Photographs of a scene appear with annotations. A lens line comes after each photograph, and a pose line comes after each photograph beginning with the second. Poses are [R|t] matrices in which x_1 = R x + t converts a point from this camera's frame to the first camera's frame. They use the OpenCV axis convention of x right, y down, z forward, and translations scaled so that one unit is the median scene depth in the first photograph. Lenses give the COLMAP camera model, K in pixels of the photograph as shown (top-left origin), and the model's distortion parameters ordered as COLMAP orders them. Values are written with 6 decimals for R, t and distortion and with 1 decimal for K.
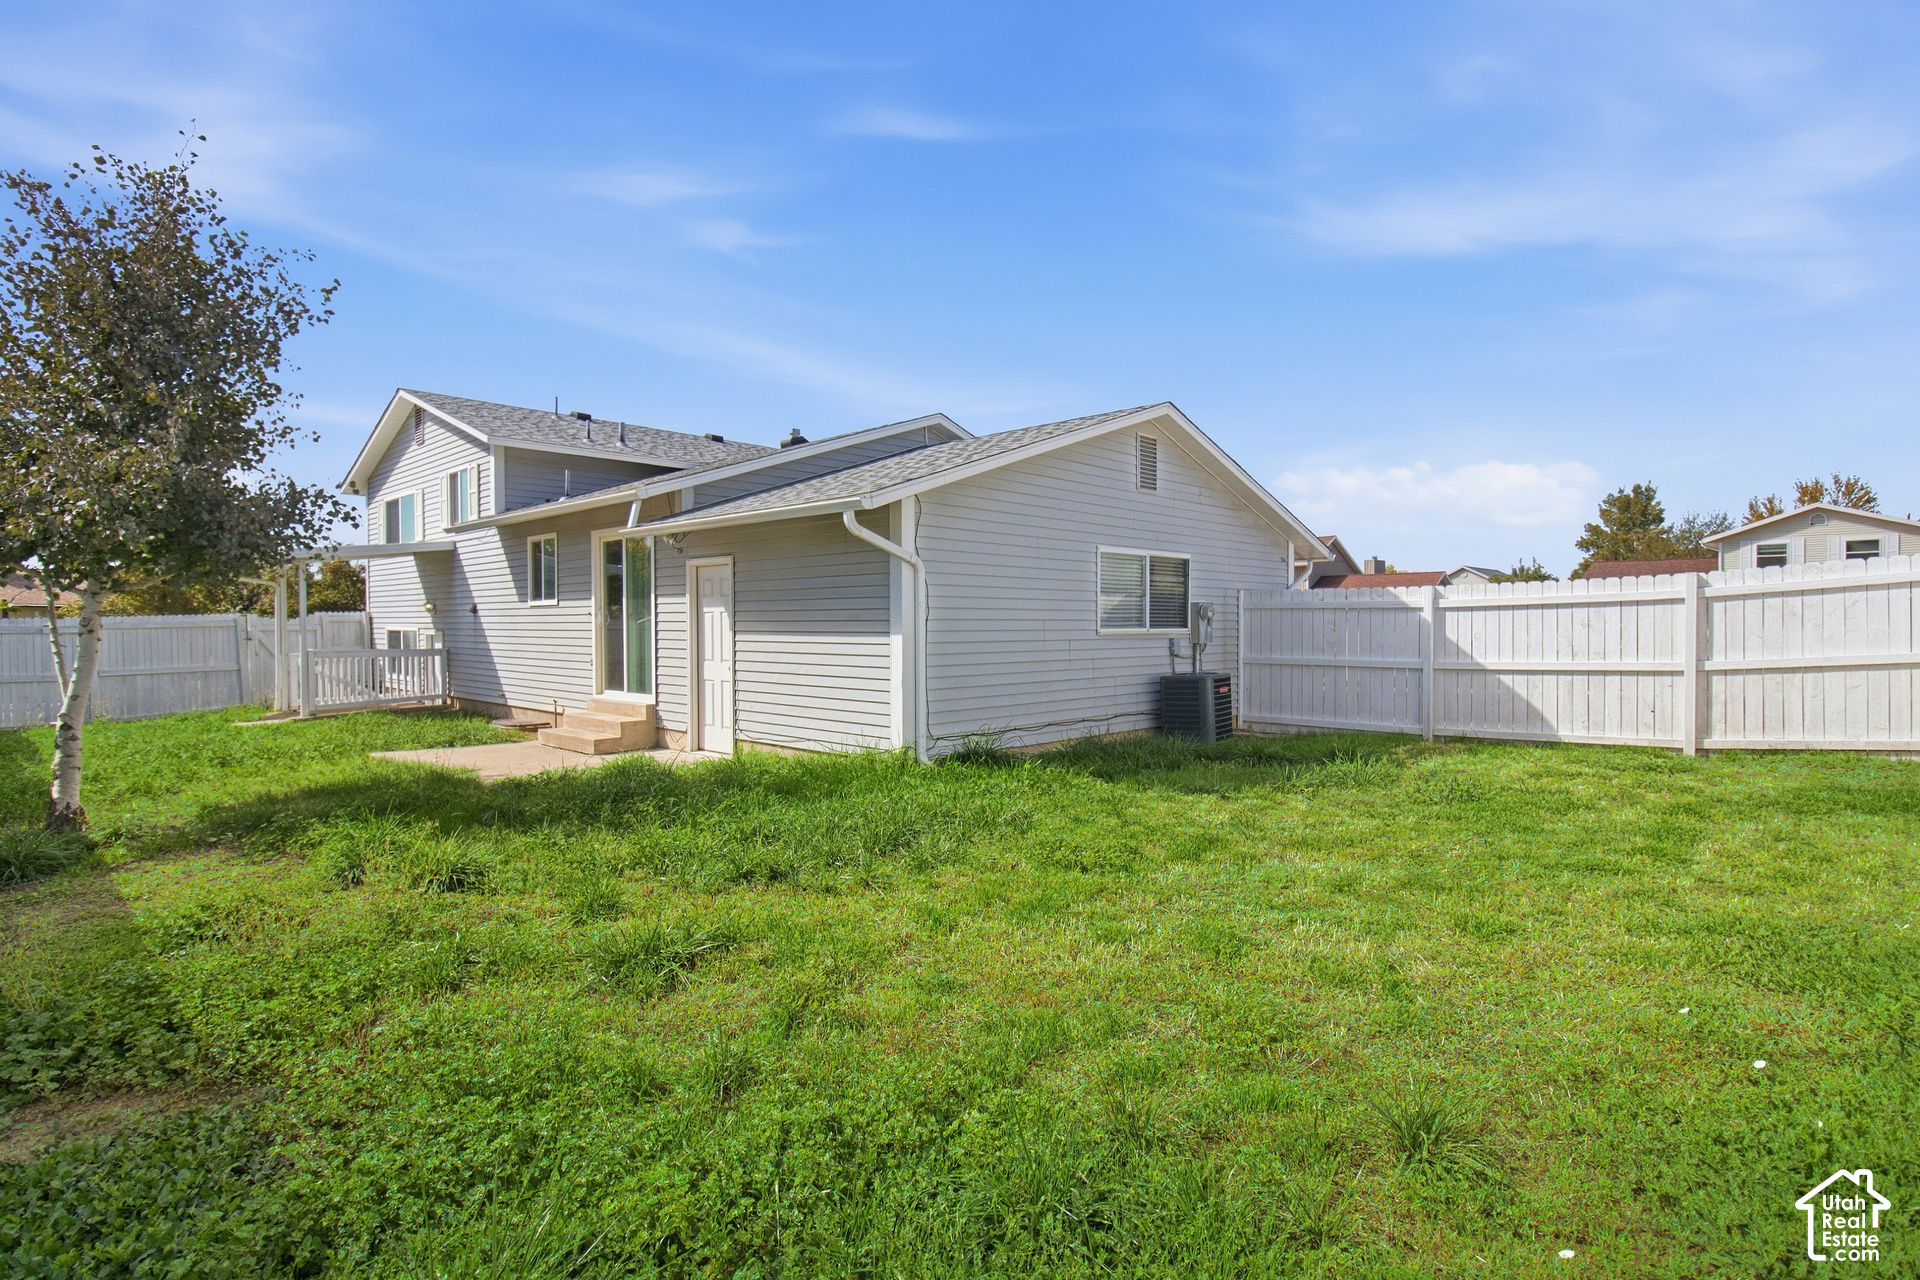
lens RADIAL K [[913.3, 0, 966.5], [0, 913.3, 637.3], [0, 0, 1]] dist [-0.008973, 0.000101]
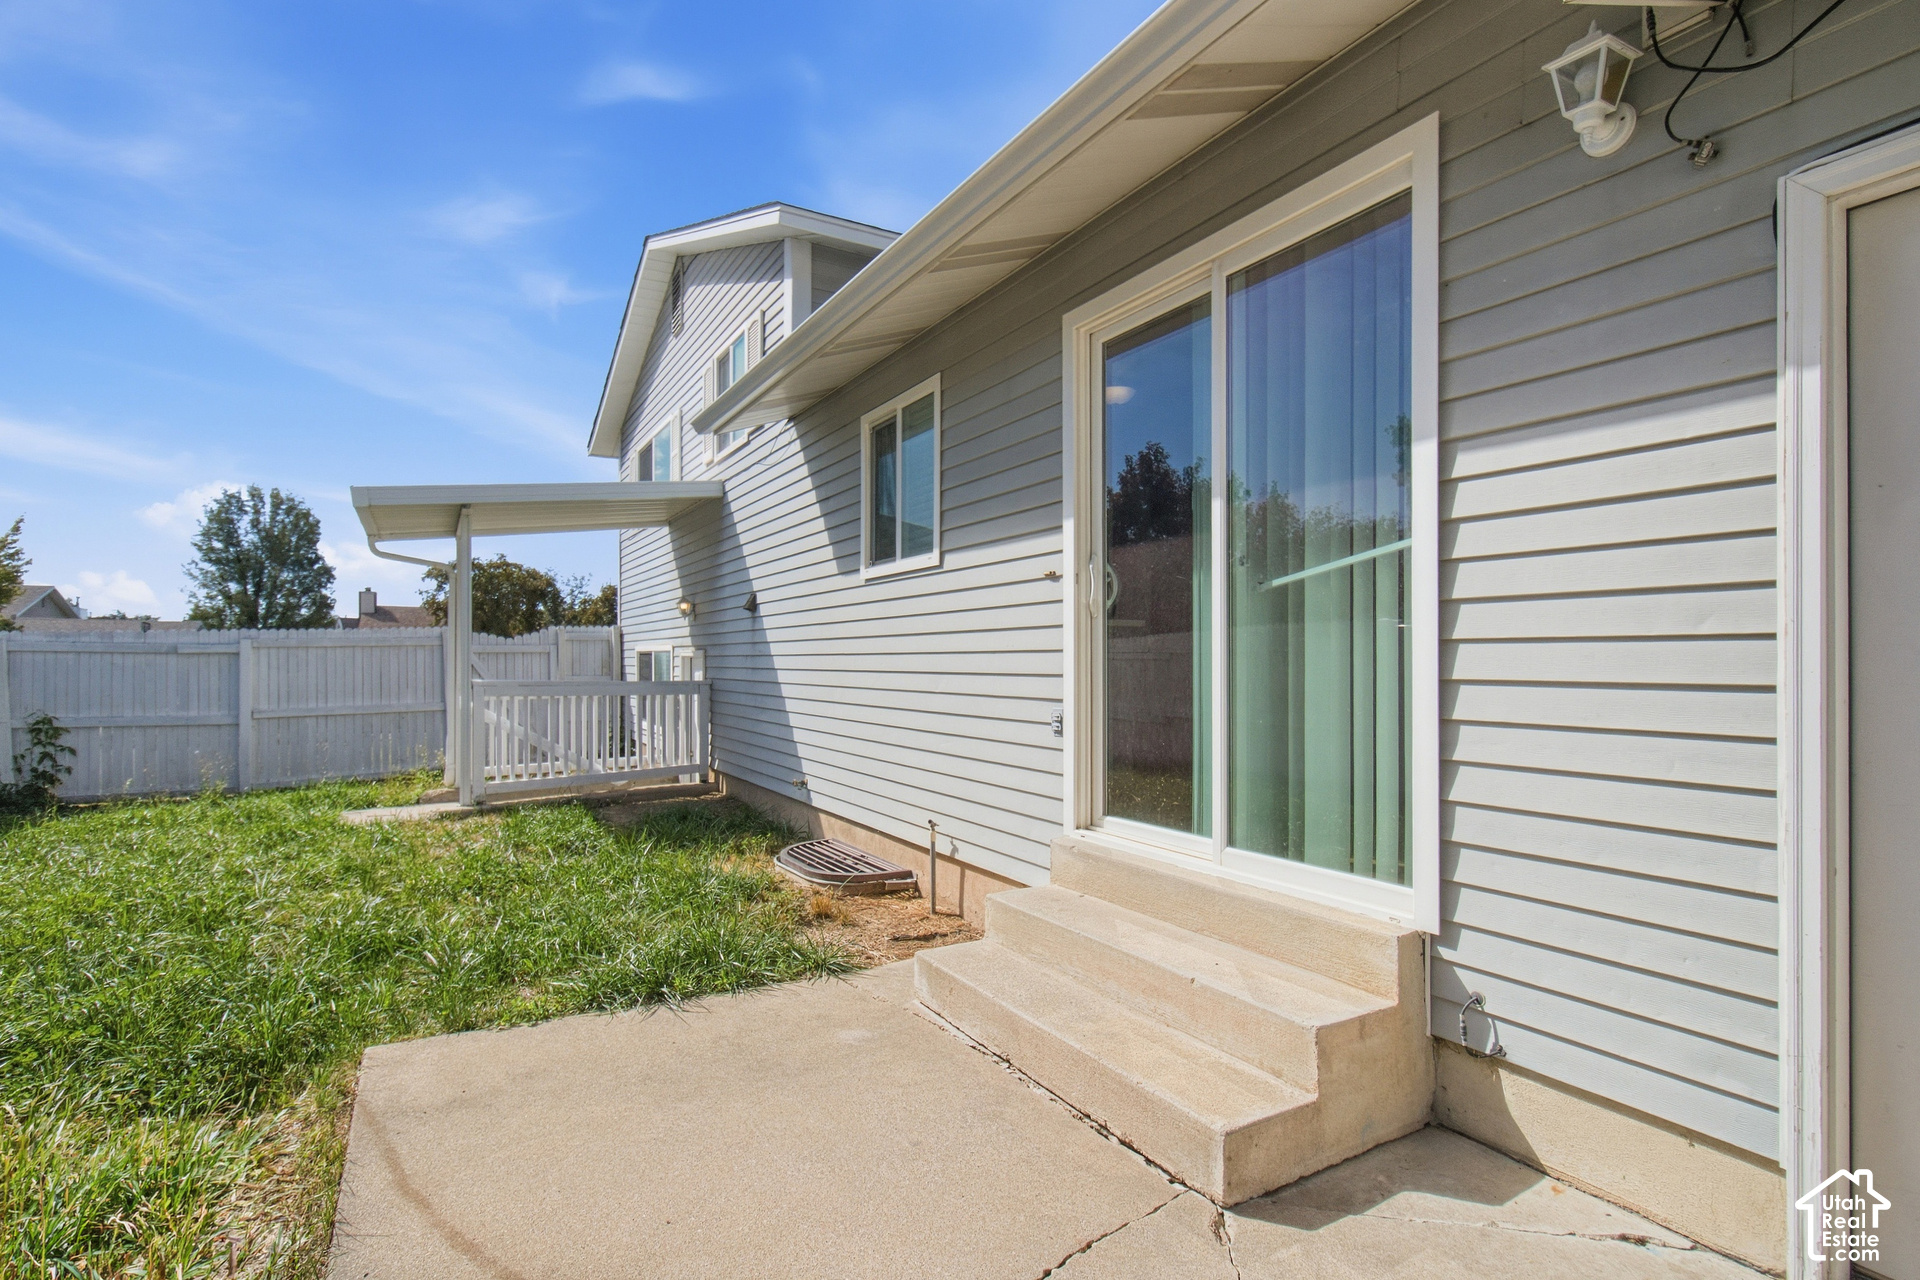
lens RADIAL K [[913.3, 0, 957.1], [0, 913.3, 649.9], [0, 0, 1]] dist [-0.008973, 0.000101]
pose [[0.956063, -0.001211, -0.293158, -0.291315], [-0.007204, 0.999592, -0.027622, 0.008423], [0.293072, 0.028520, 0.955665, 0.565244]]
